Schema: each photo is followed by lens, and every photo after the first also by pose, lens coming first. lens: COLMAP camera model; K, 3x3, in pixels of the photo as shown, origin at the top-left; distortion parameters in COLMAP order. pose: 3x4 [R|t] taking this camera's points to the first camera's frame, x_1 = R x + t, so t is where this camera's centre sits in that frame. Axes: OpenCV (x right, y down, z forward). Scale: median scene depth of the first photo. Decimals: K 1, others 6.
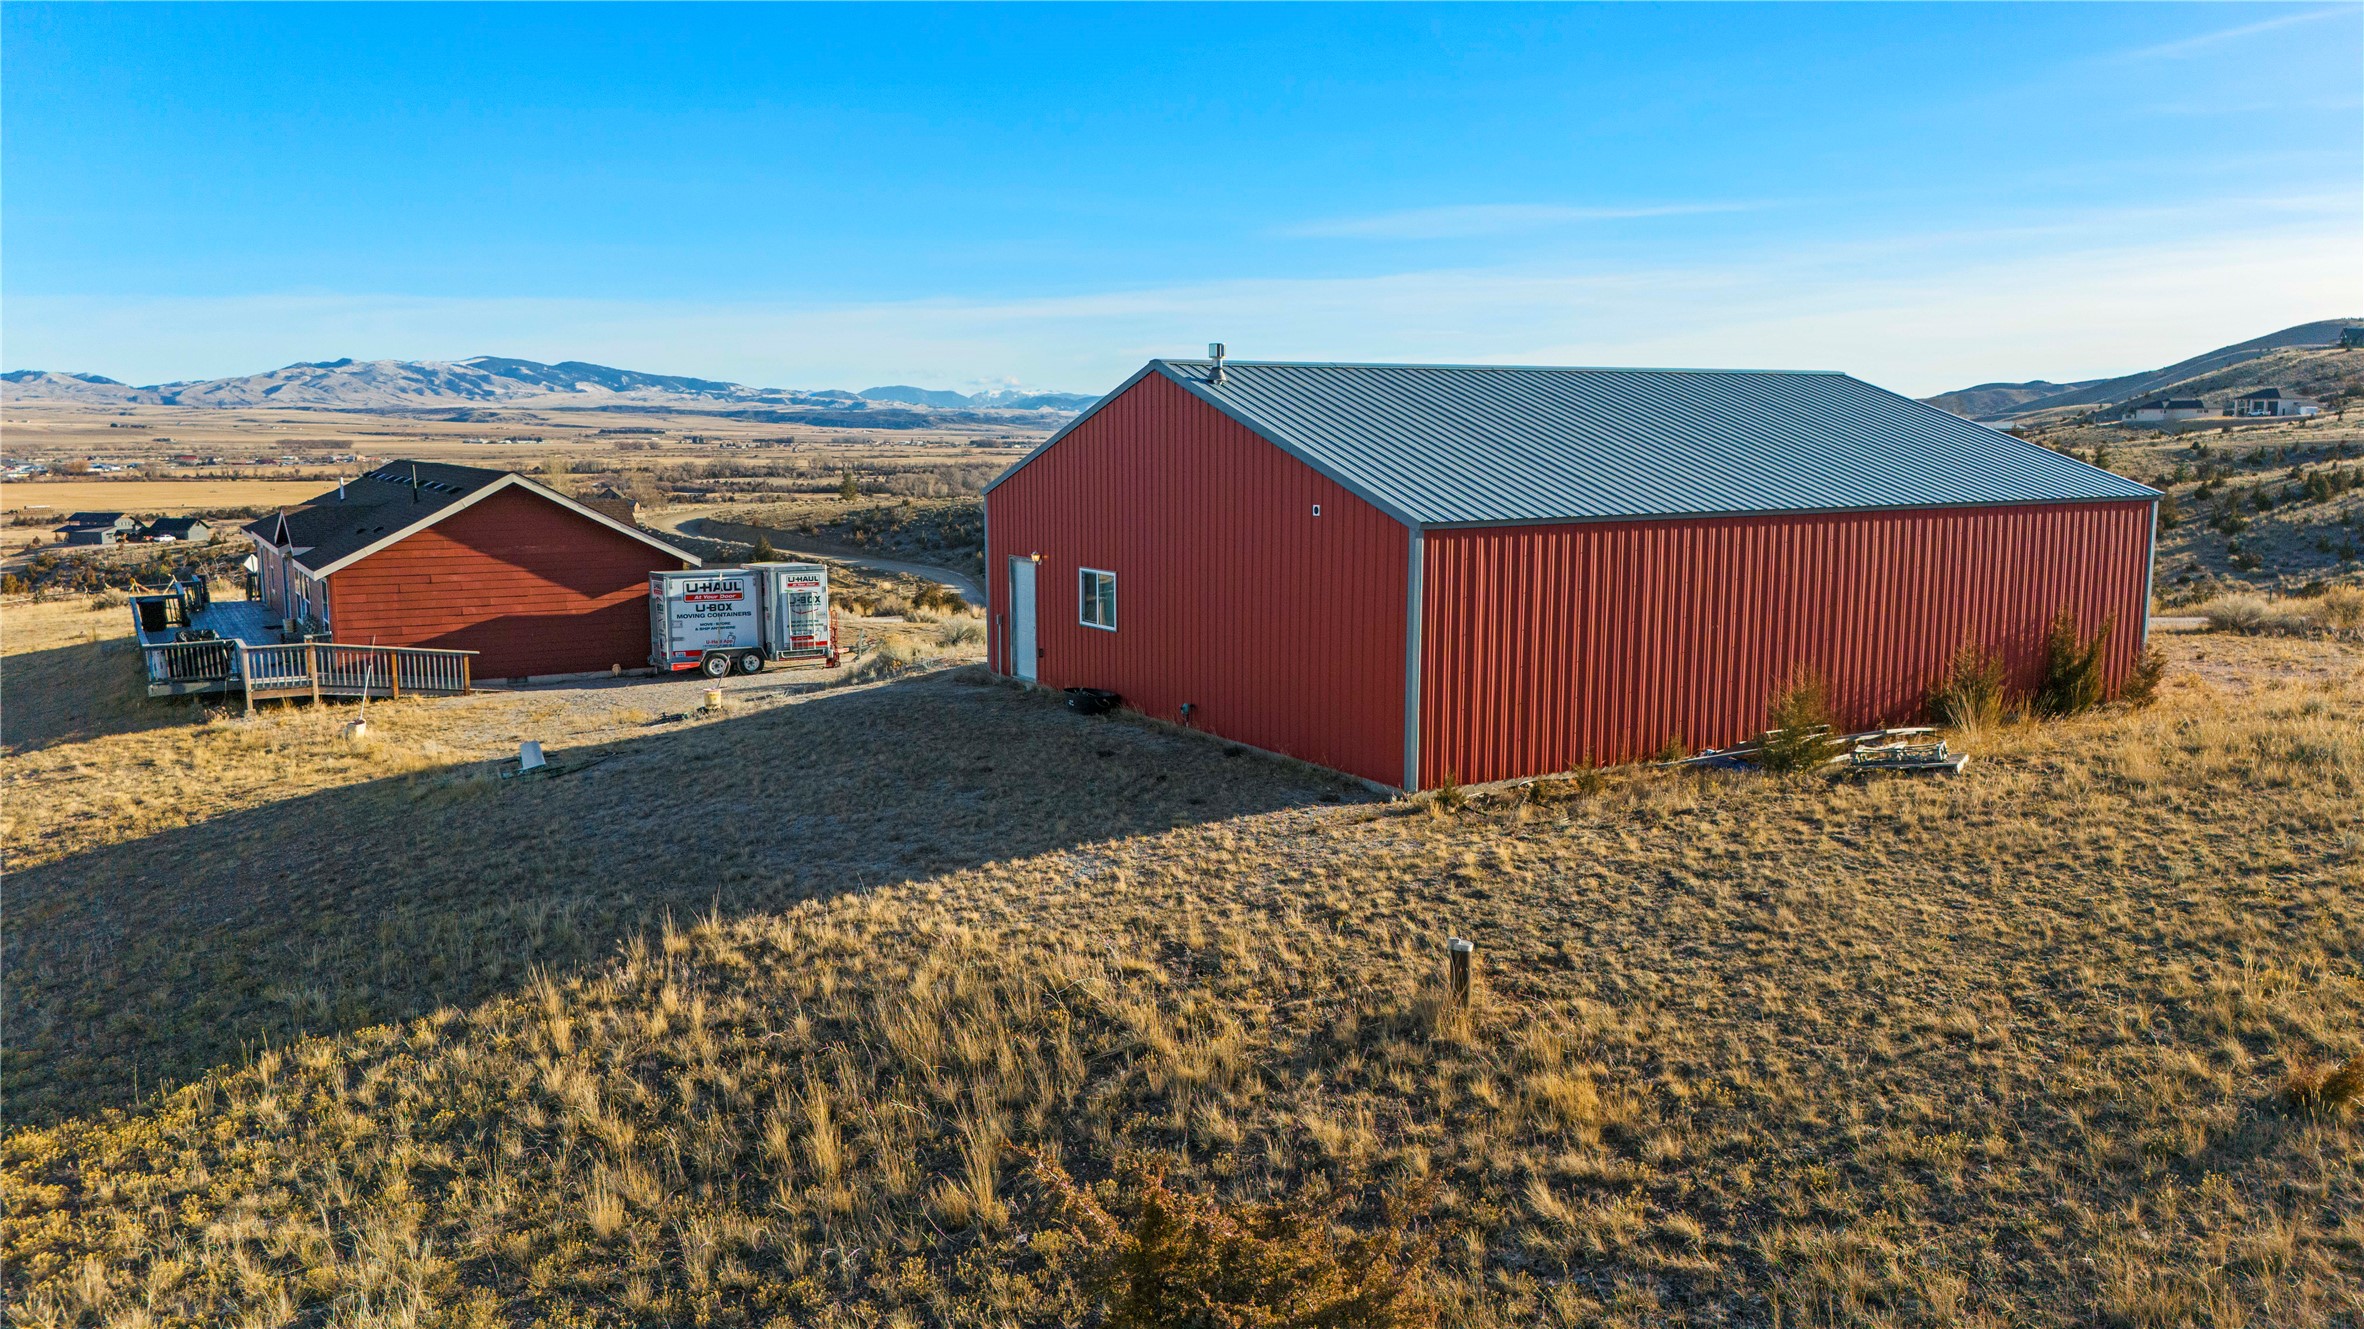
lens RADIAL K [[1739.7, 0, 1171.1], [0, 1739.7, 658.4], [0, 0, 1]] dist [0.073094, -0.056751]
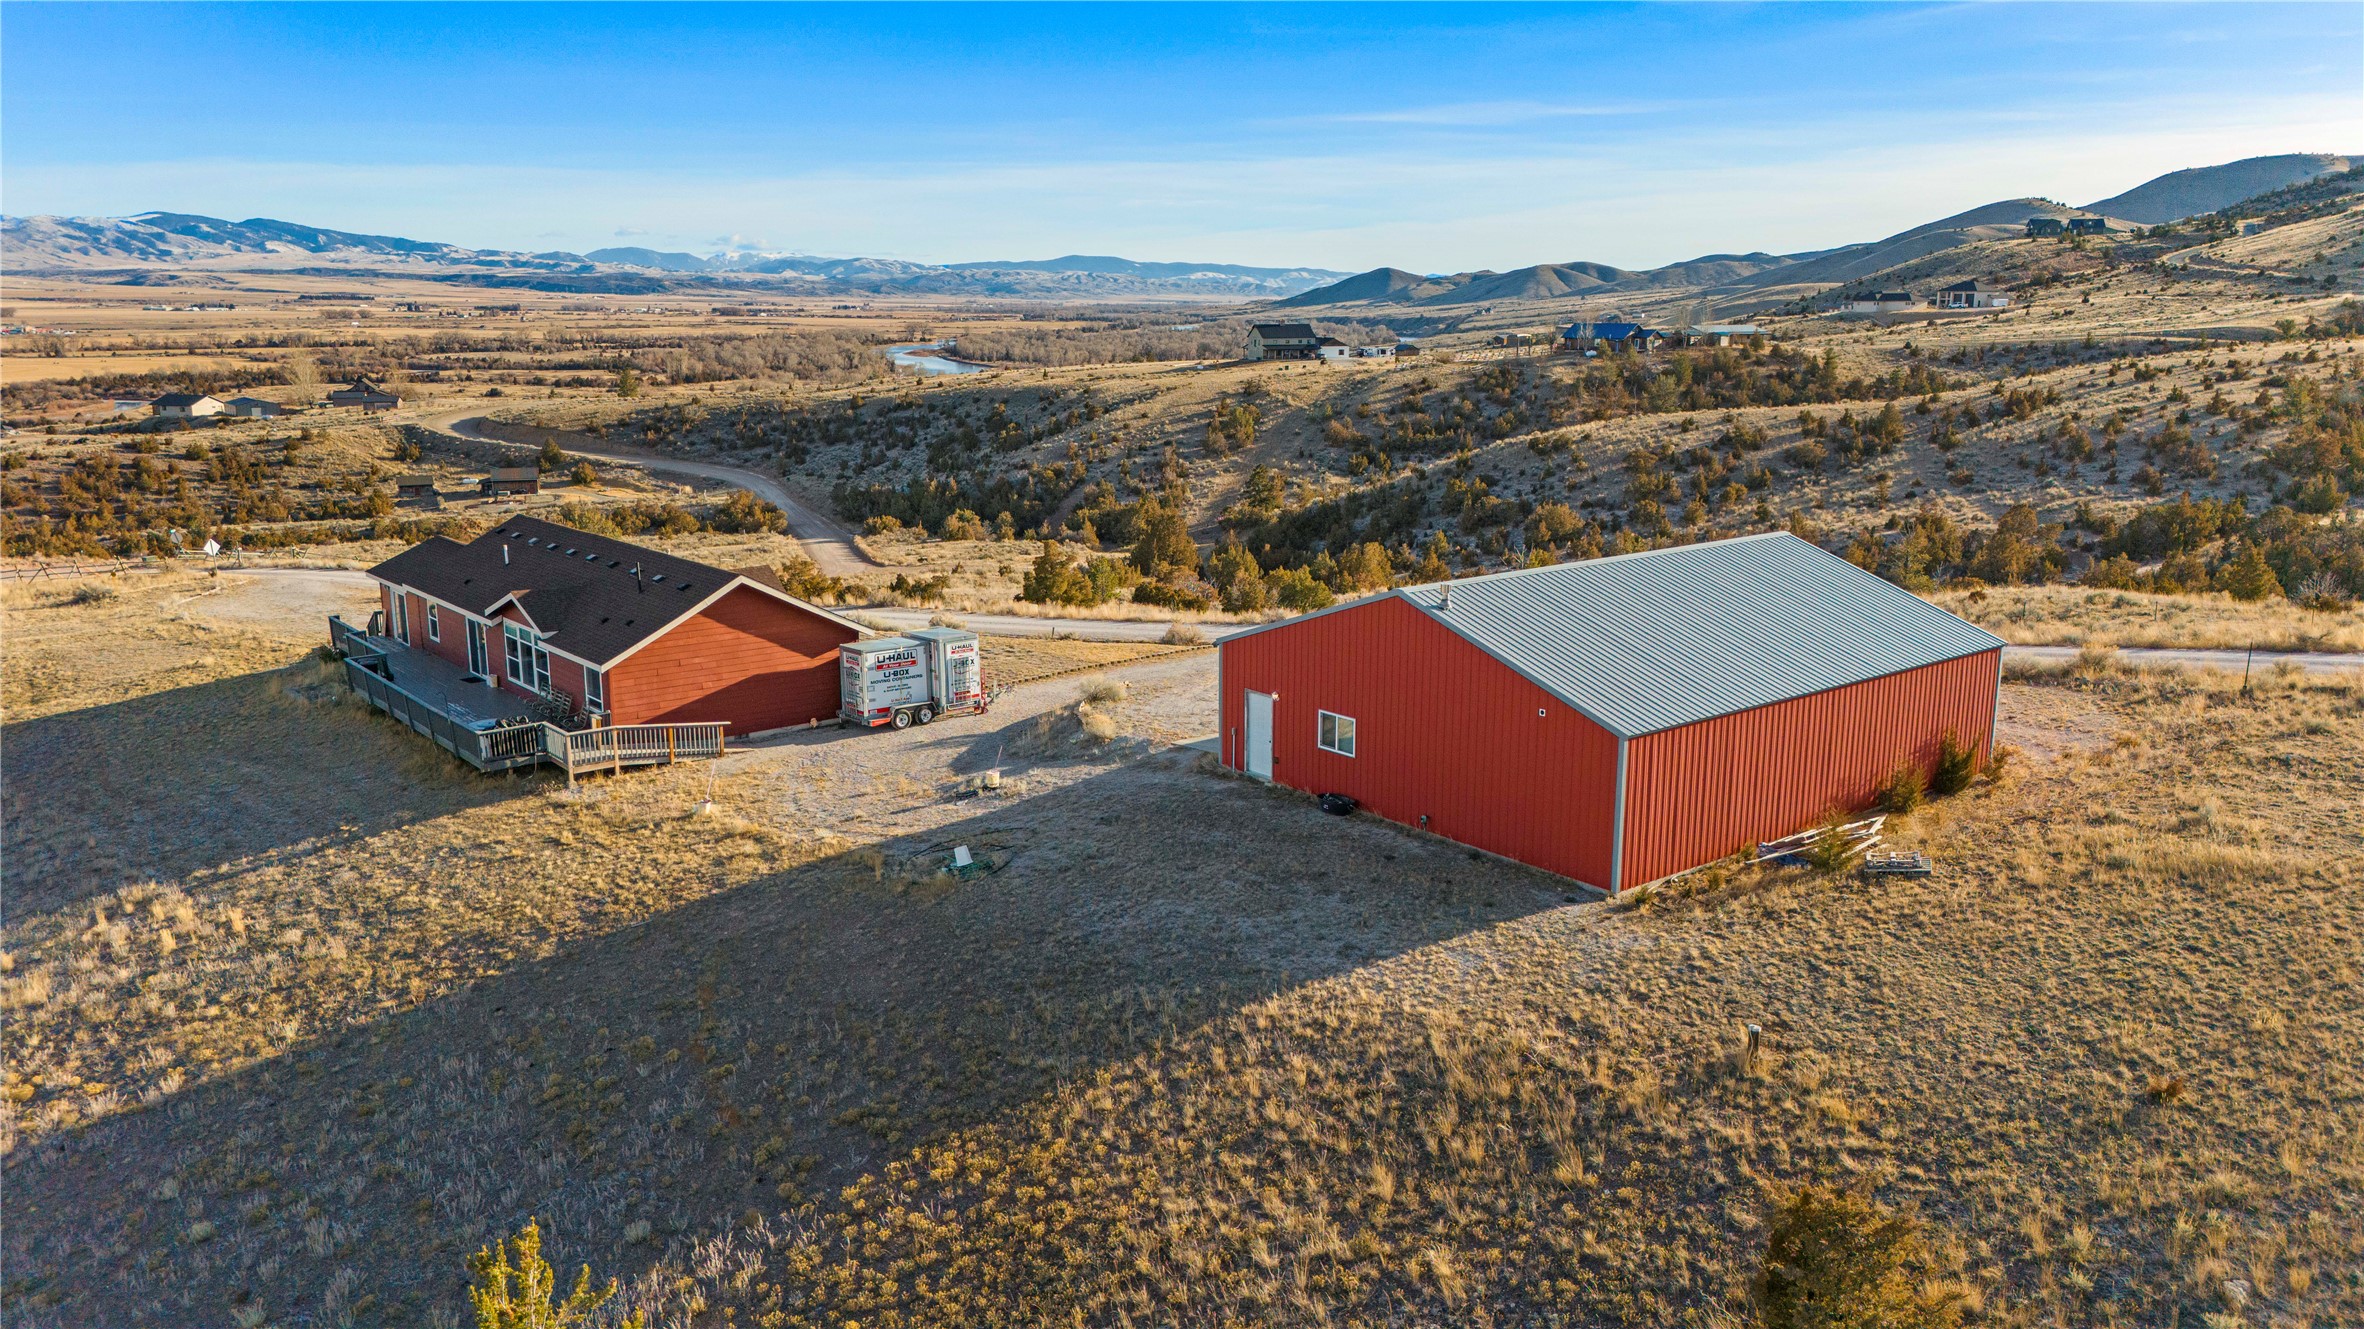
lens RADIAL K [[1739.7, 0, 1171.1], [0, 1739.7, 658.4], [0, 0, 1]] dist [0.073094, -0.056751]
pose [[0.990447, -0.028177, 0.134983, -0.249306], [0.018170, 0.997033, 0.074798, -0.138526], [-0.136690, -0.071631, 0.988021, -0.284566]]
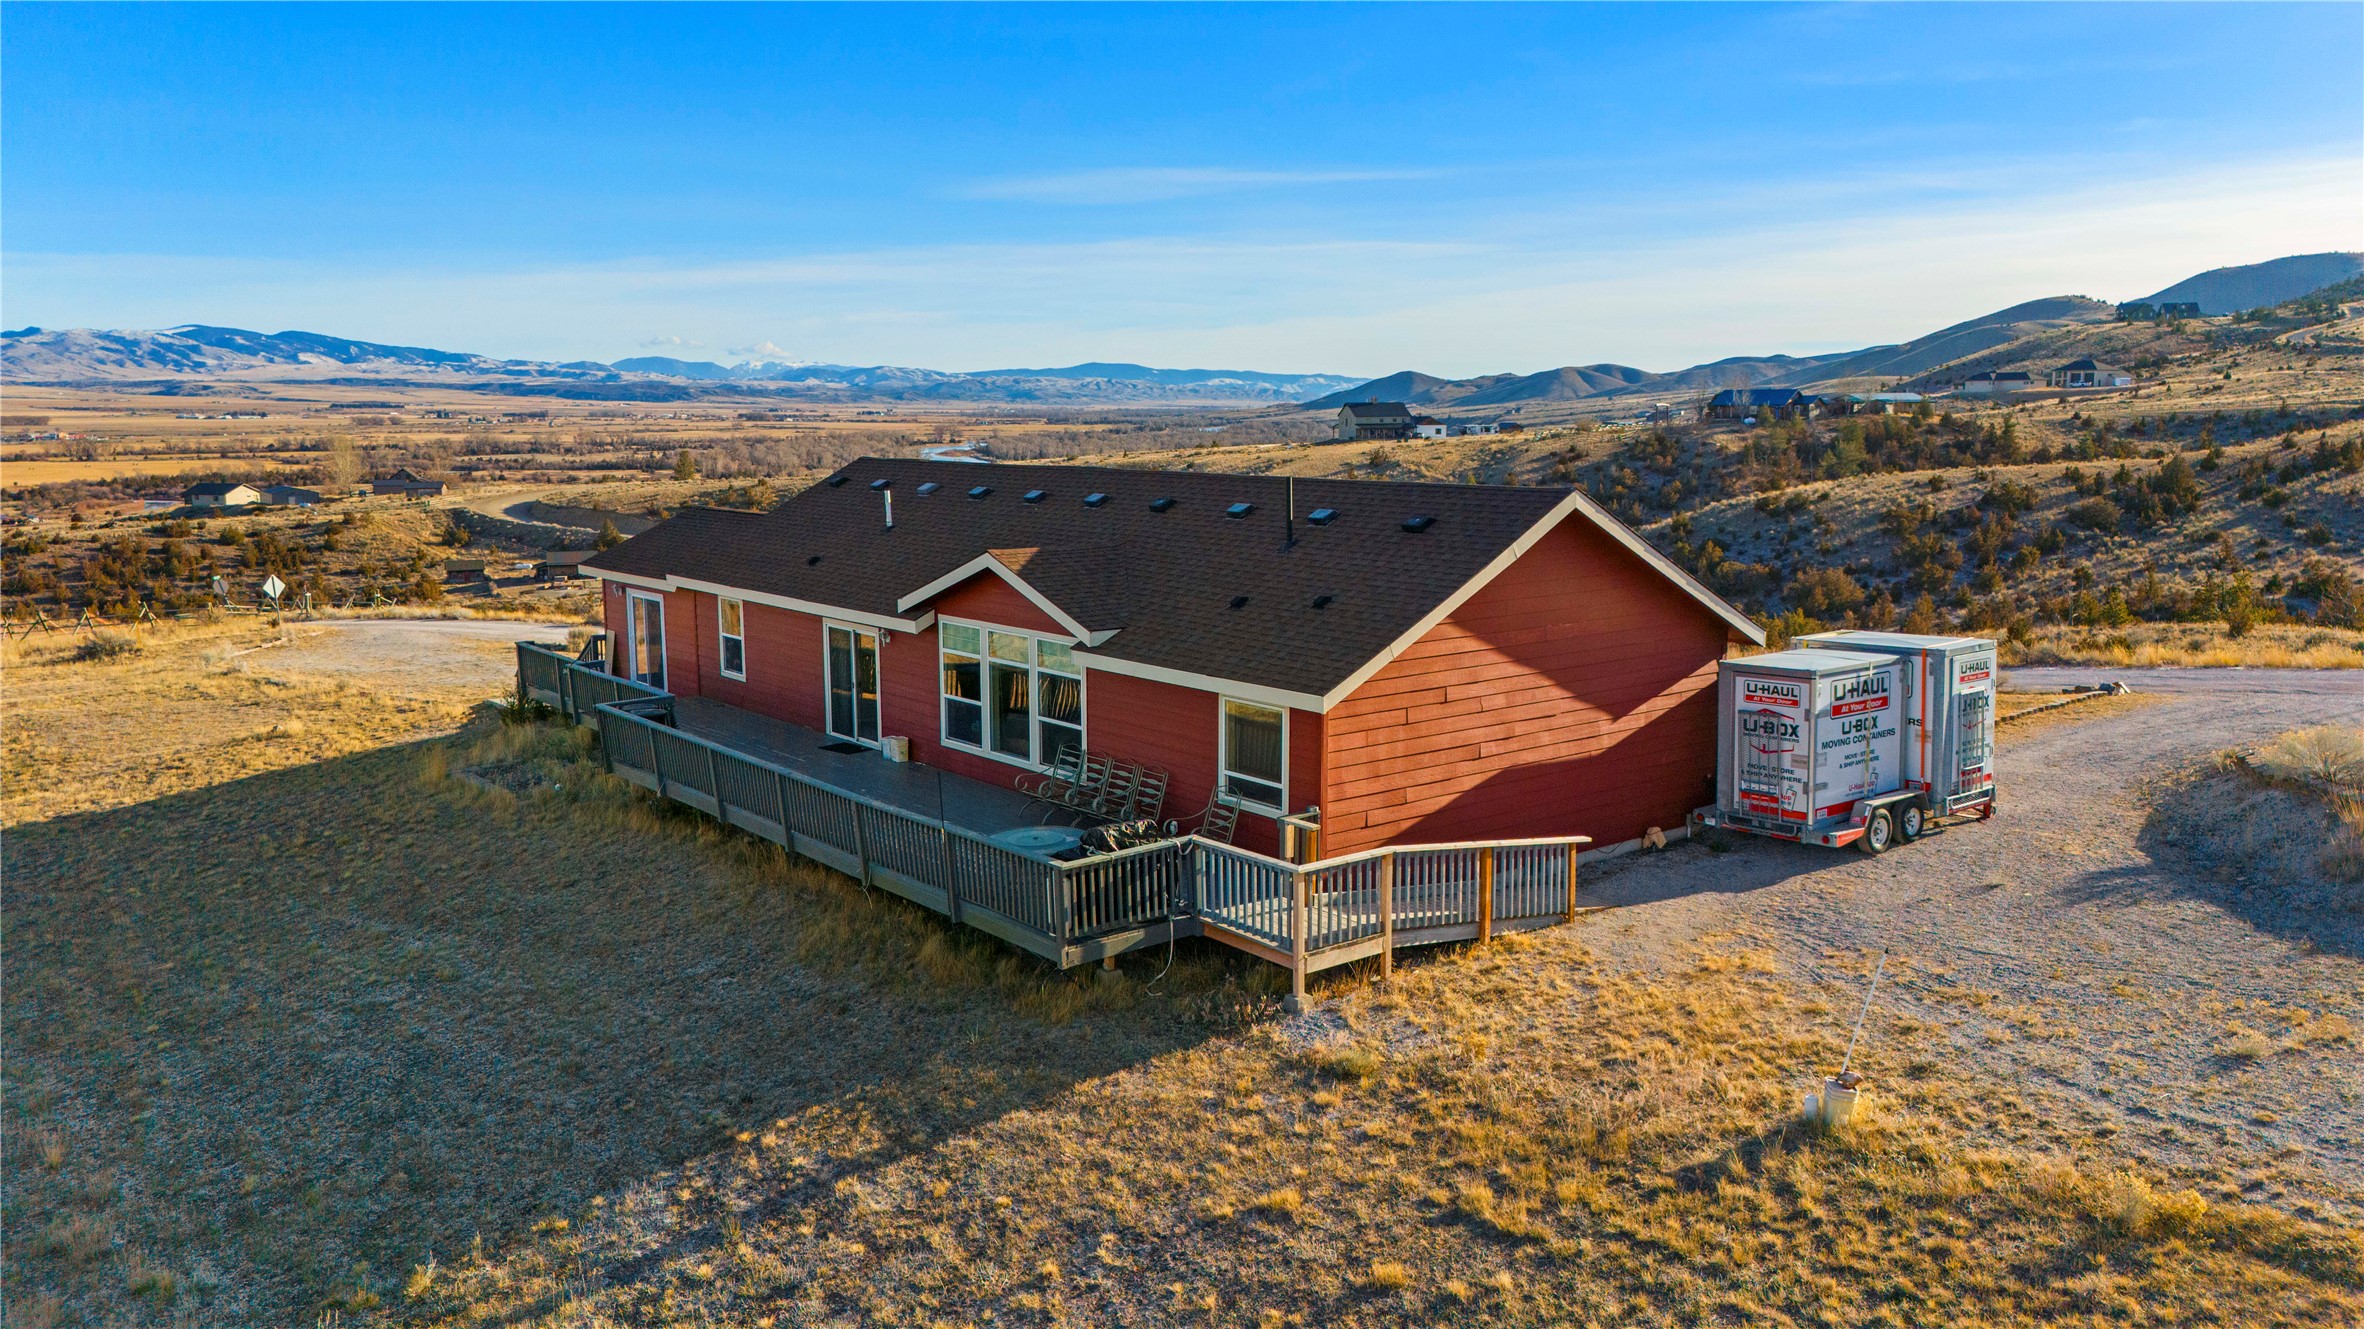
lens RADIAL K [[1746.9, 0, 1182.0], [0, 1746.9, 664.5], [0, 0, 1]] dist [0.056748, -0.036327]
pose [[0.991140, -0.023076, 0.130800, -0.581917], [0.020680, 0.999593, 0.019651, -0.067826], [-0.131200, -0.016772, 0.991214, 0.503805]]
